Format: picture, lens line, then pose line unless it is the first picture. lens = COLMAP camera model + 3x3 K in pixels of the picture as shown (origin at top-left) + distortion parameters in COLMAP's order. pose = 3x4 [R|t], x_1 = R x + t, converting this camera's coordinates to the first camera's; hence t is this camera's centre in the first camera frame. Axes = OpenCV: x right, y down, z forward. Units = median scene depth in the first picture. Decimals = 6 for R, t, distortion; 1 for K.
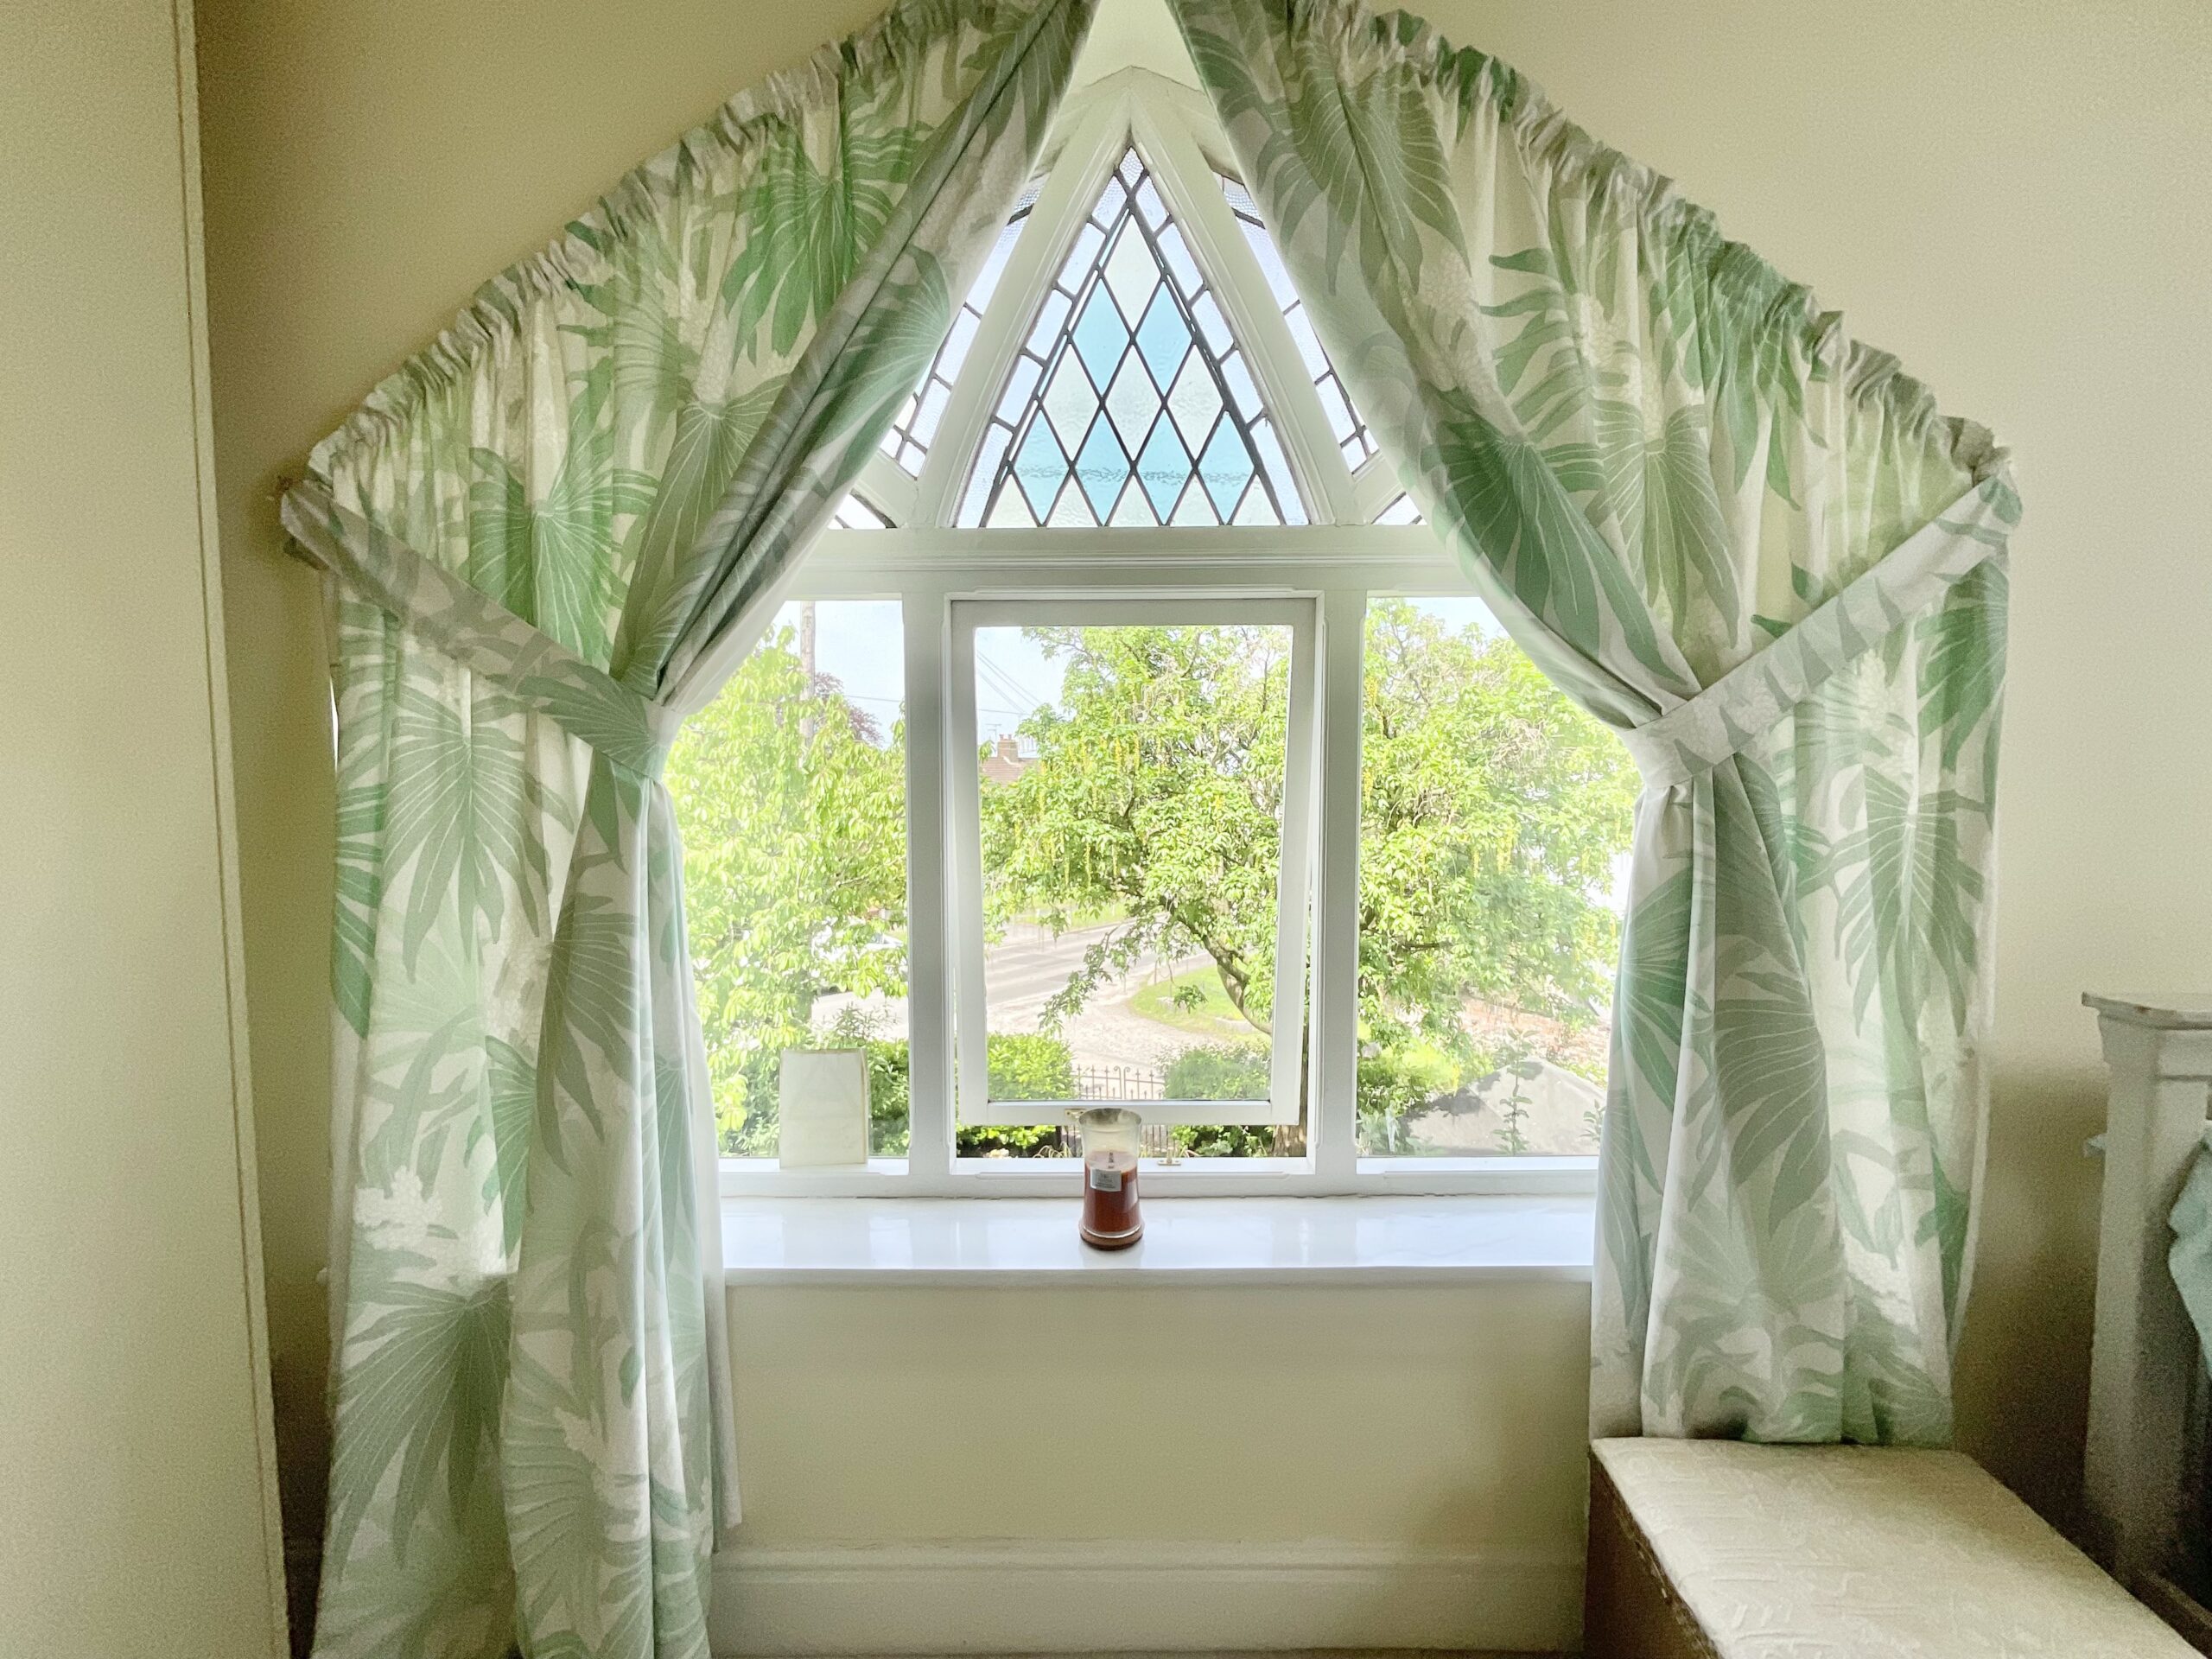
lens RADIAL K [[897.4, 0, 1101.3], [0, 897.4, 832.0], [0, 0, 1]] dist [-0.000235, -0.000152]
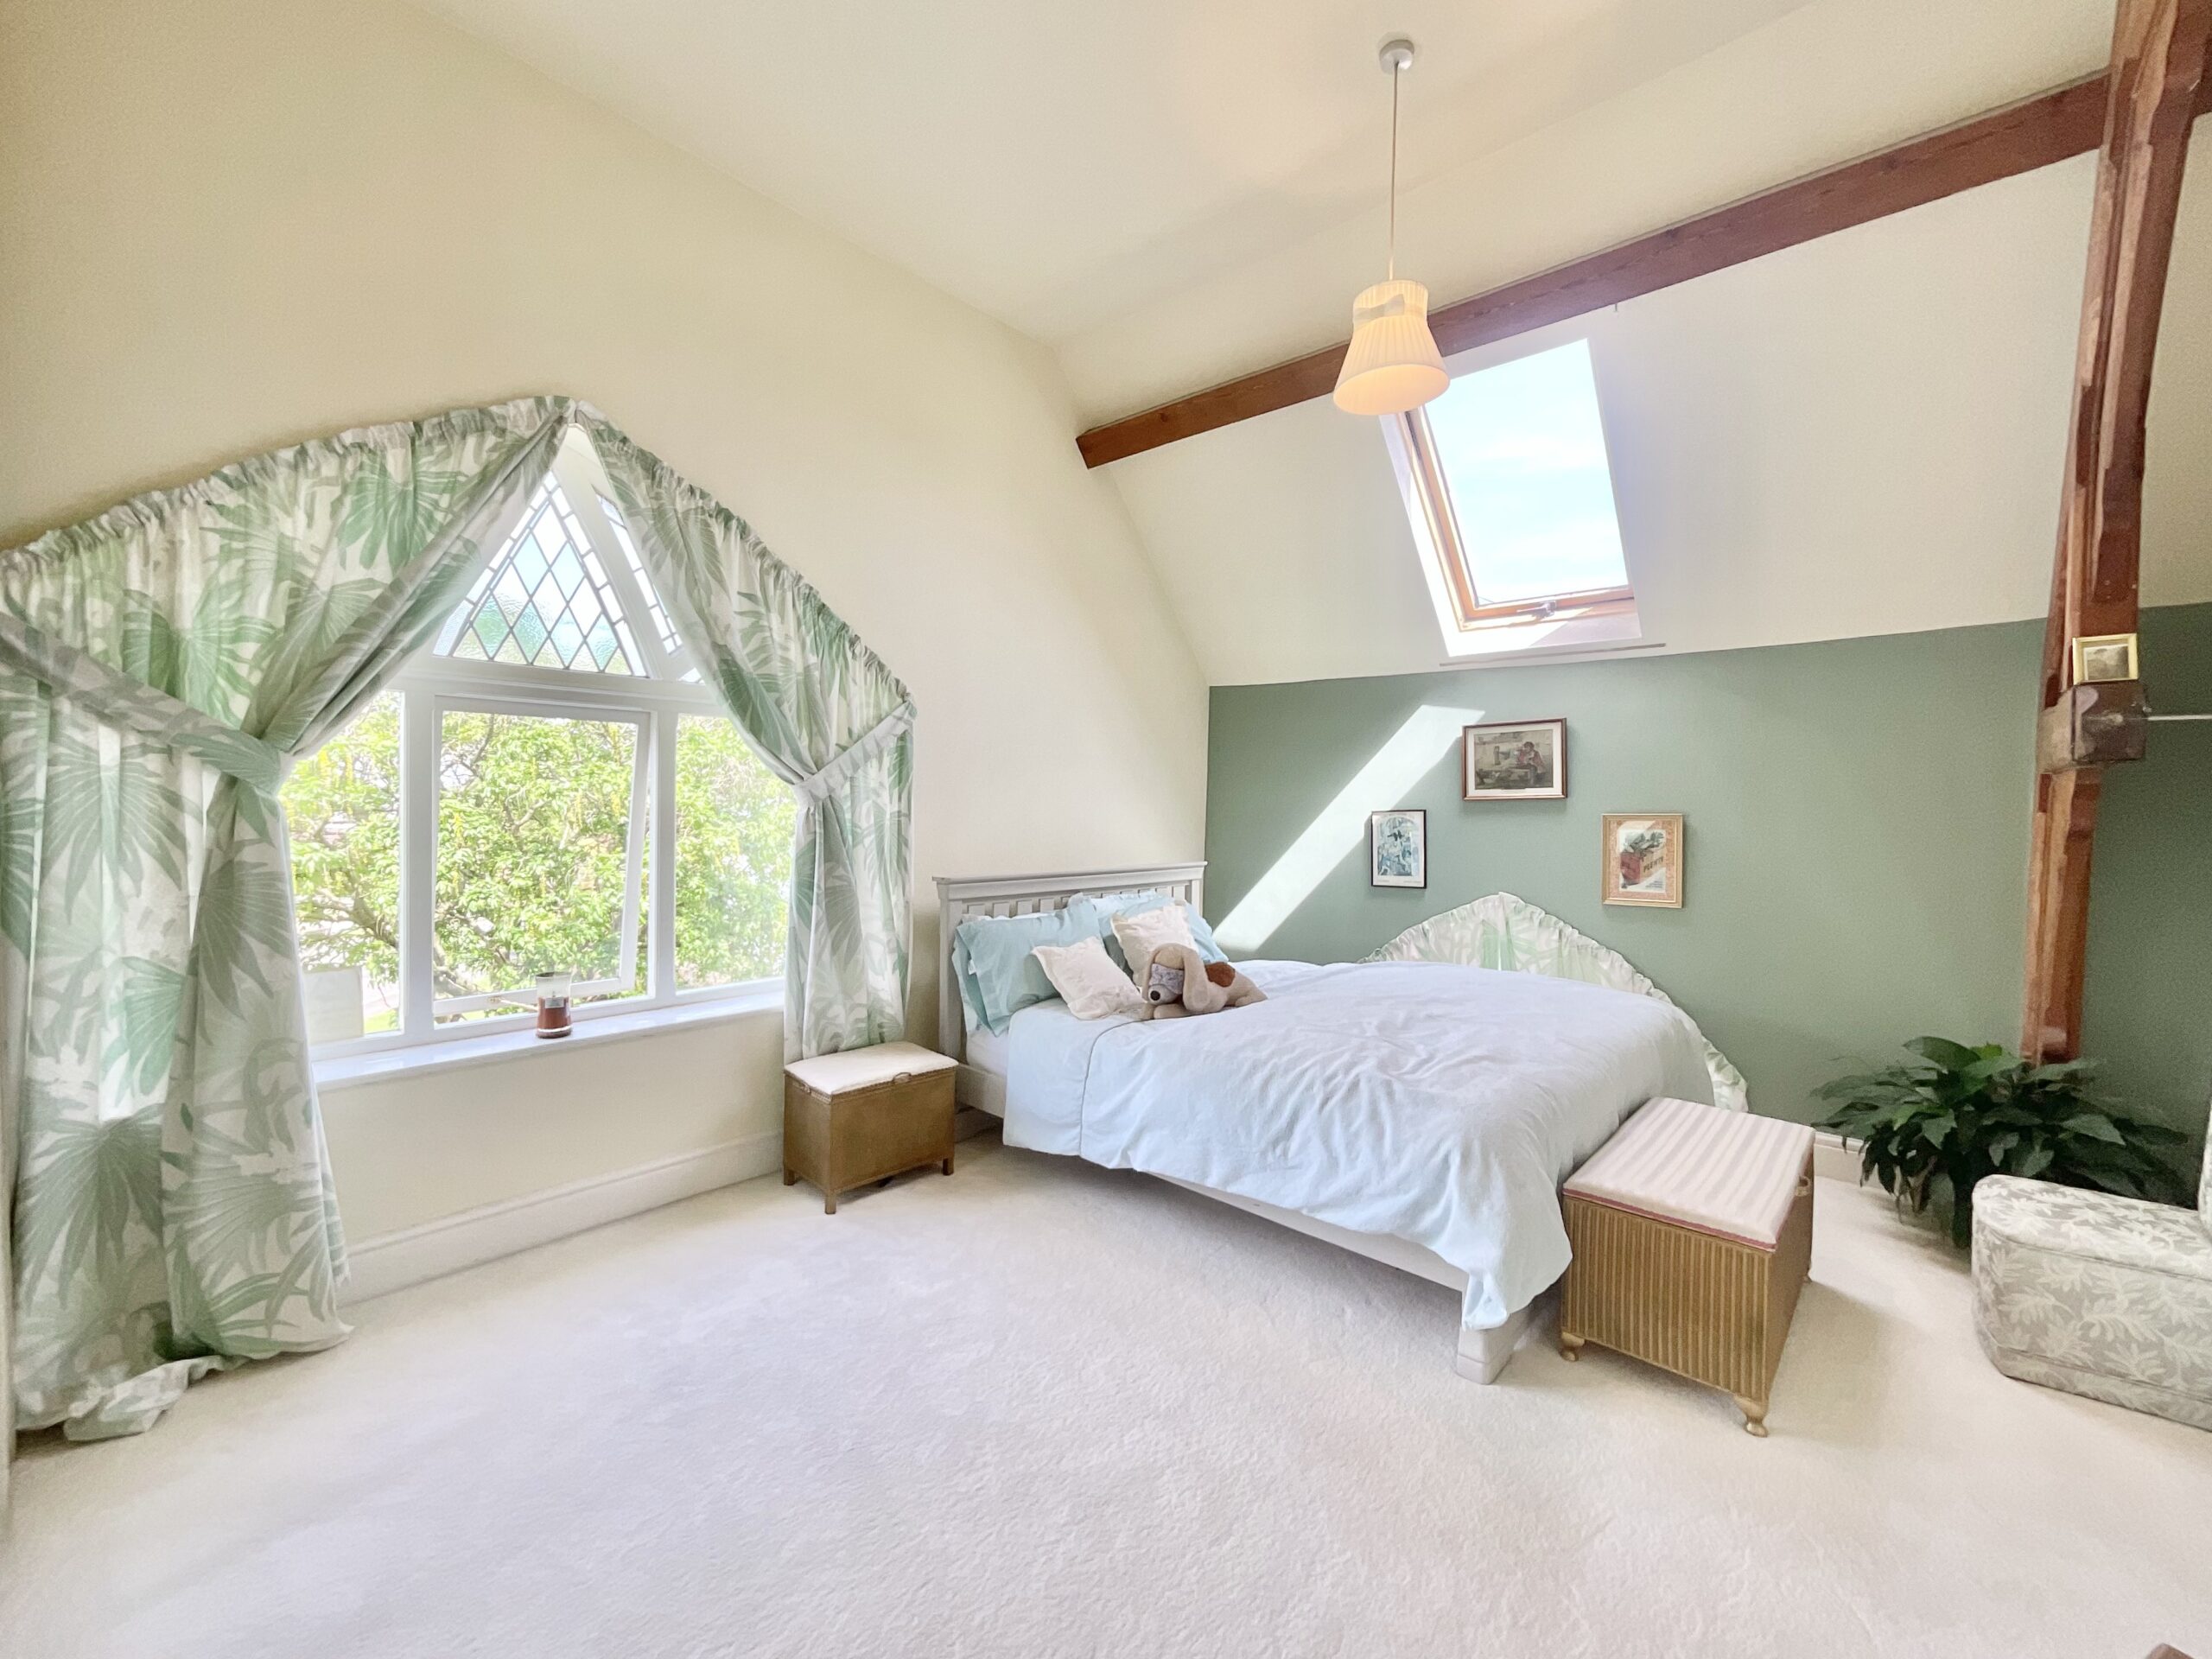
lens RADIAL K [[897.4, 0, 1097.2], [0, 897.4, 821.7], [0, 0, 1]] dist [-0.000235, -0.000152]
pose [[0.671630, -0.000681, 0.740886, -0.728548], [0.027425, 0.999337, -0.023943, 0.075965], [-0.740379, 0.036400, 0.671204, -1.362246]]
